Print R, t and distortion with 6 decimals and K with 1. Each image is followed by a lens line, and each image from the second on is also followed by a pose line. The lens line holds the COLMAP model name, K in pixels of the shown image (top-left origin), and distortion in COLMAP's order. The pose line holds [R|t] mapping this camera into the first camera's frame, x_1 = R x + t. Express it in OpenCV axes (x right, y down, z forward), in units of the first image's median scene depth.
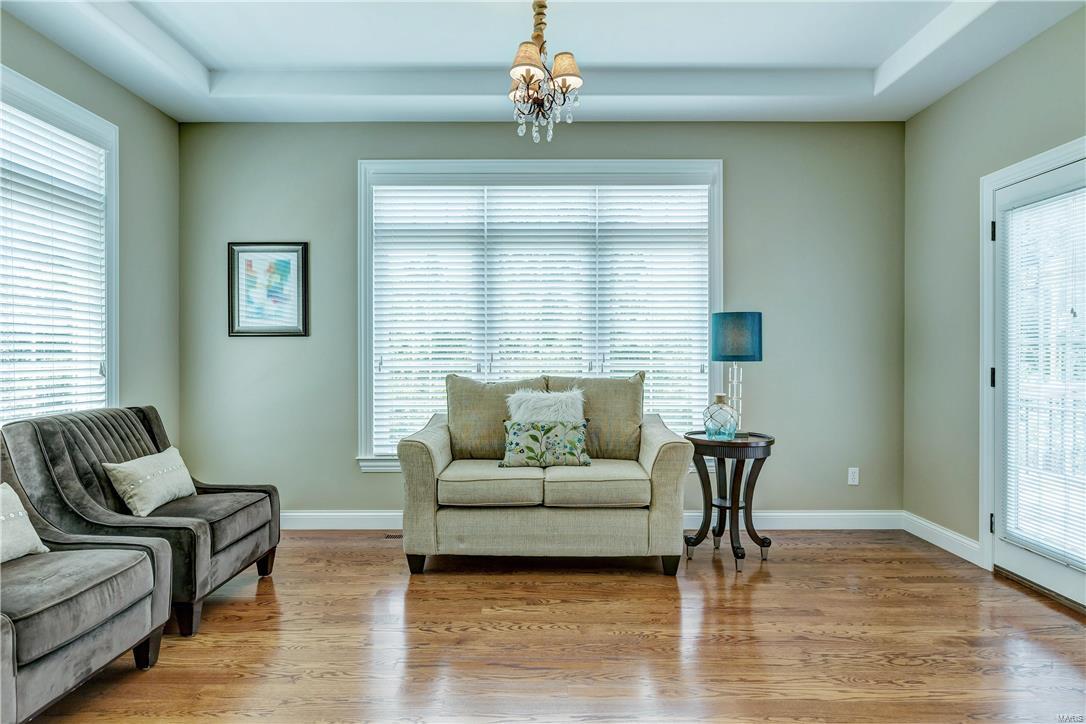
lens RADIAL K [[645.2, 0, 543.0], [0, 645.2, 362.0], [0, 0, 1]] dist [-0.001739, -0.000444]
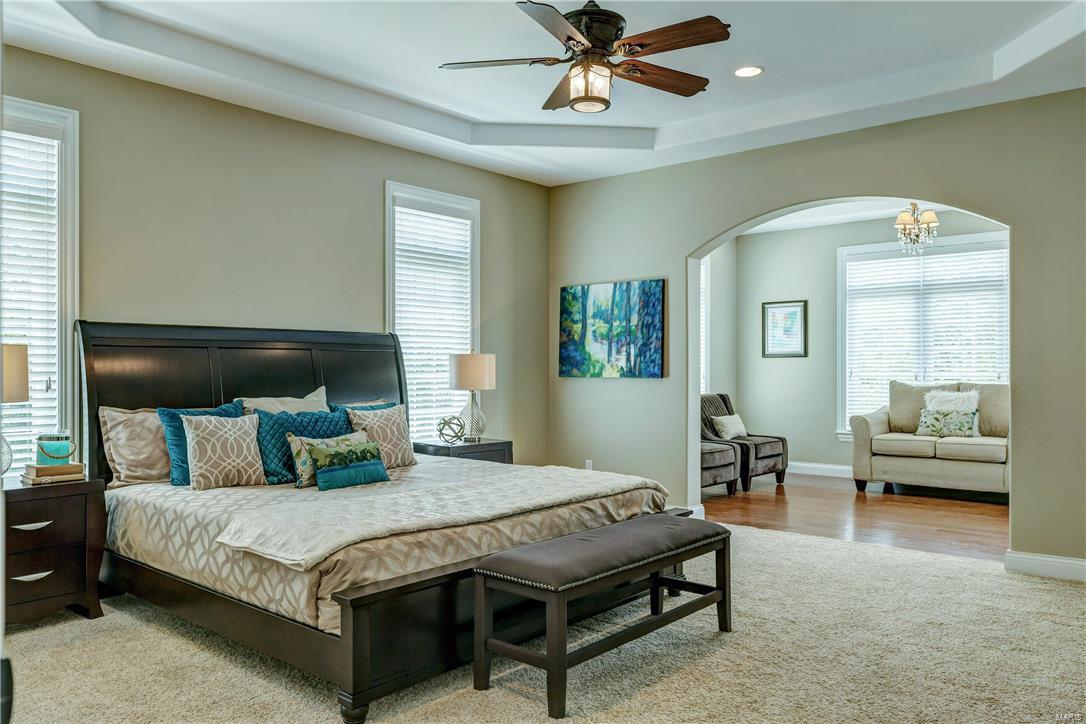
lens RADIAL K [[812.2, 0, 543.0], [0, 812.2, 362.0], [0, 0, 1]] dist [0.004439, -0.000374]
pose [[0.755705, -0.004461, -0.654897, 0.549062], [-0.006181, 0.999884, -0.013943, 0.007244], [0.654883, 0.014585, 0.755589, -1.143566]]
